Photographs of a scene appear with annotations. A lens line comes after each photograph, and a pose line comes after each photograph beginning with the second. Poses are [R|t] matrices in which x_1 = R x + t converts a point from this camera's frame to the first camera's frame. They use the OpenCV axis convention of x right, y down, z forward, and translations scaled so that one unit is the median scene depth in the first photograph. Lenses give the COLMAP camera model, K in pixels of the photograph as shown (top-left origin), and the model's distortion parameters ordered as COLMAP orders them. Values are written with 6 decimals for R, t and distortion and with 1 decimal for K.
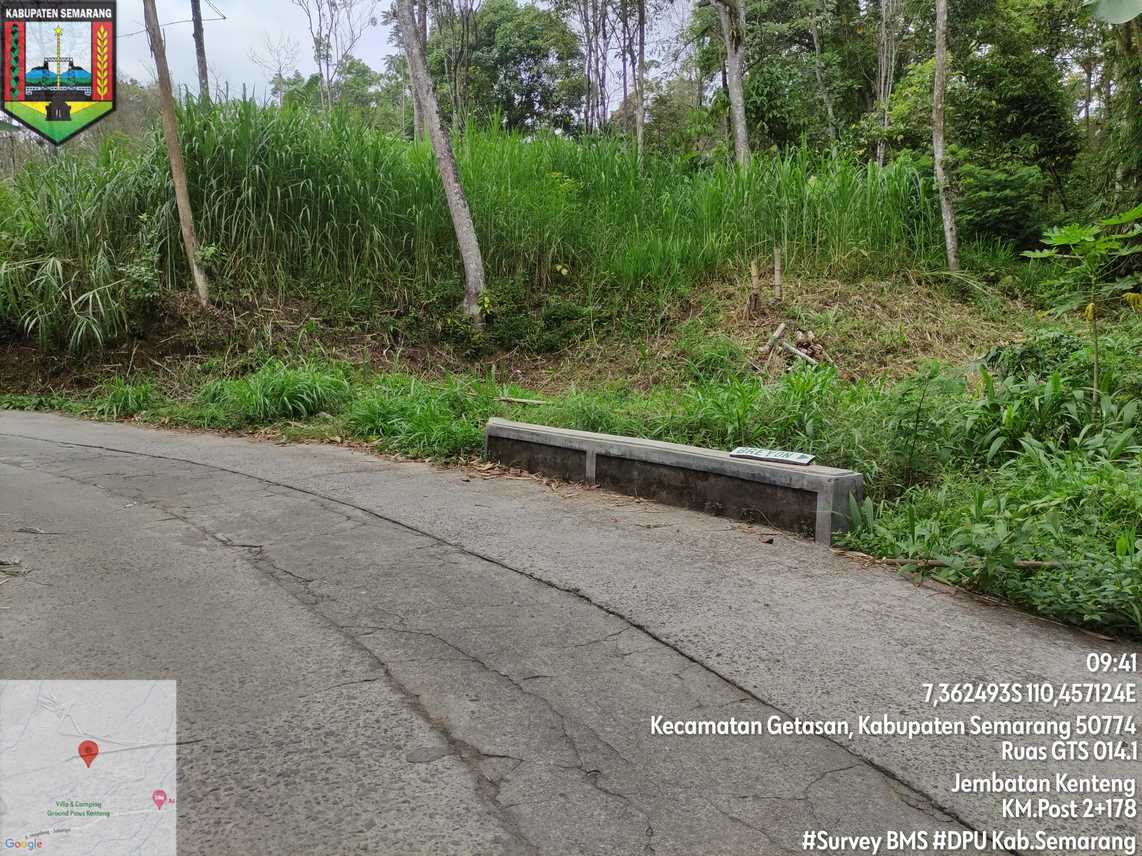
lens RADIAL K [[837.9, 0, 569.2], [0, 837.9, 426.1], [0, 0, 1]] dist [0.069906, -0.081655]
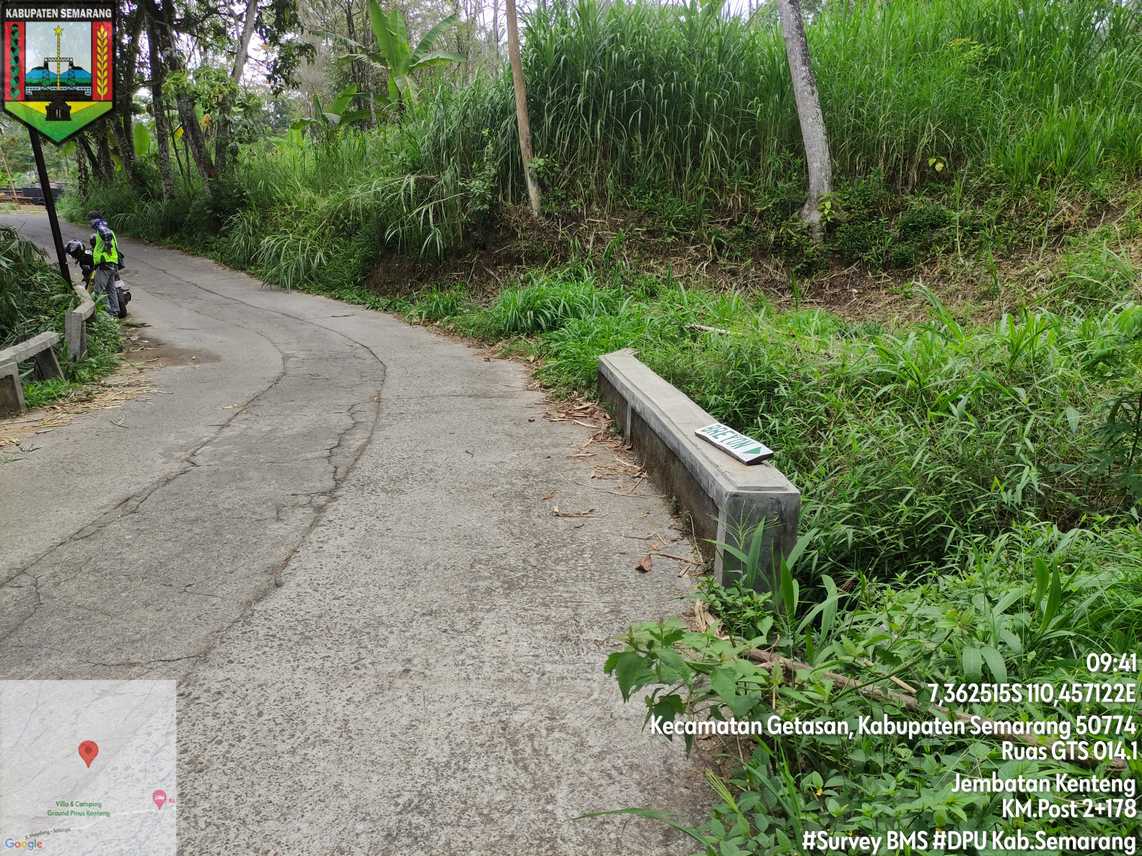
lens RADIAL K [[837.9, 0, 569.2], [0, 837.9, 426.1], [0, 0, 1]] dist [0.069906, -0.081655]
pose [[0.844899, 0.120886, -0.521087, 0.174207], [-0.065394, 0.990166, 0.123677, -0.018823], [0.530913, -0.070418, 0.844495, 0.132826]]
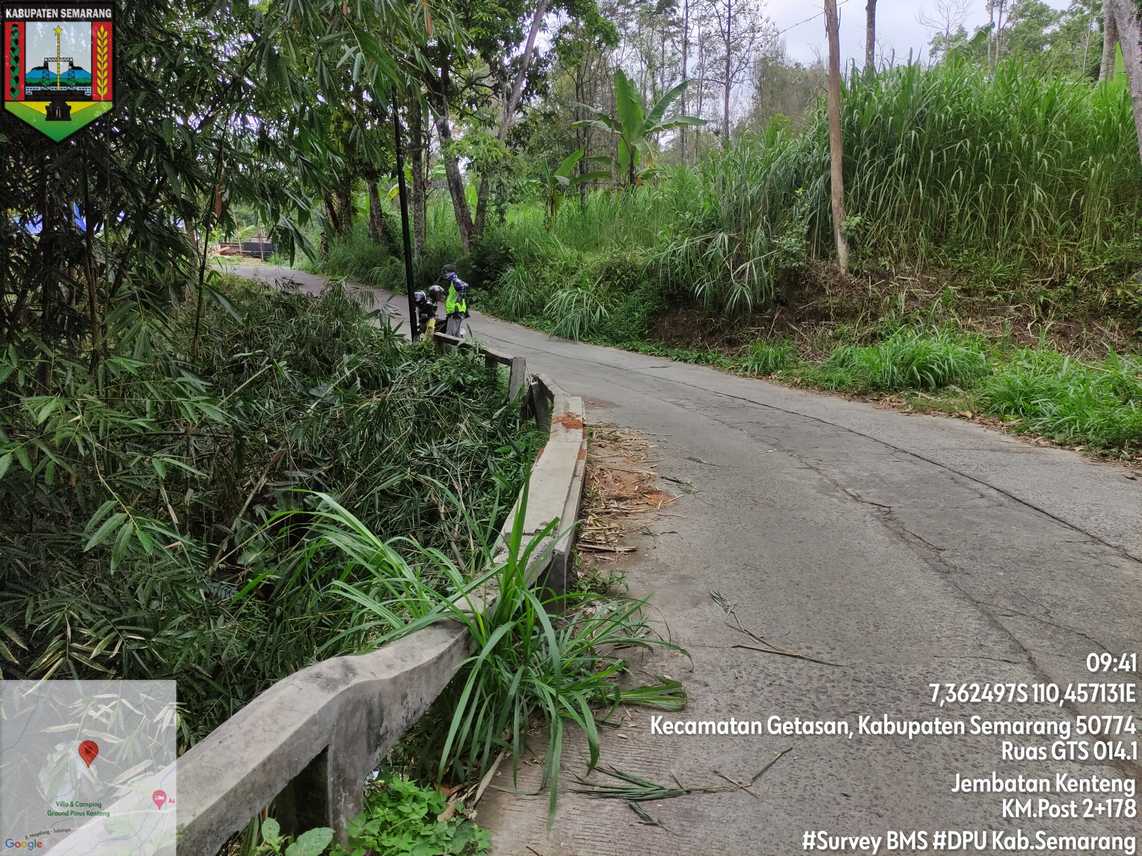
lens RADIAL K [[837.9, 0, 569.2], [0, 837.9, 426.1], [0, 0, 1]] dist [0.069906, -0.081655]
pose [[0.764772, 0.118626, -0.633286, -0.008760], [-0.096965, 0.992901, 0.068891, 0.004097], [0.636963, 0.008720, 0.770845, -0.011931]]
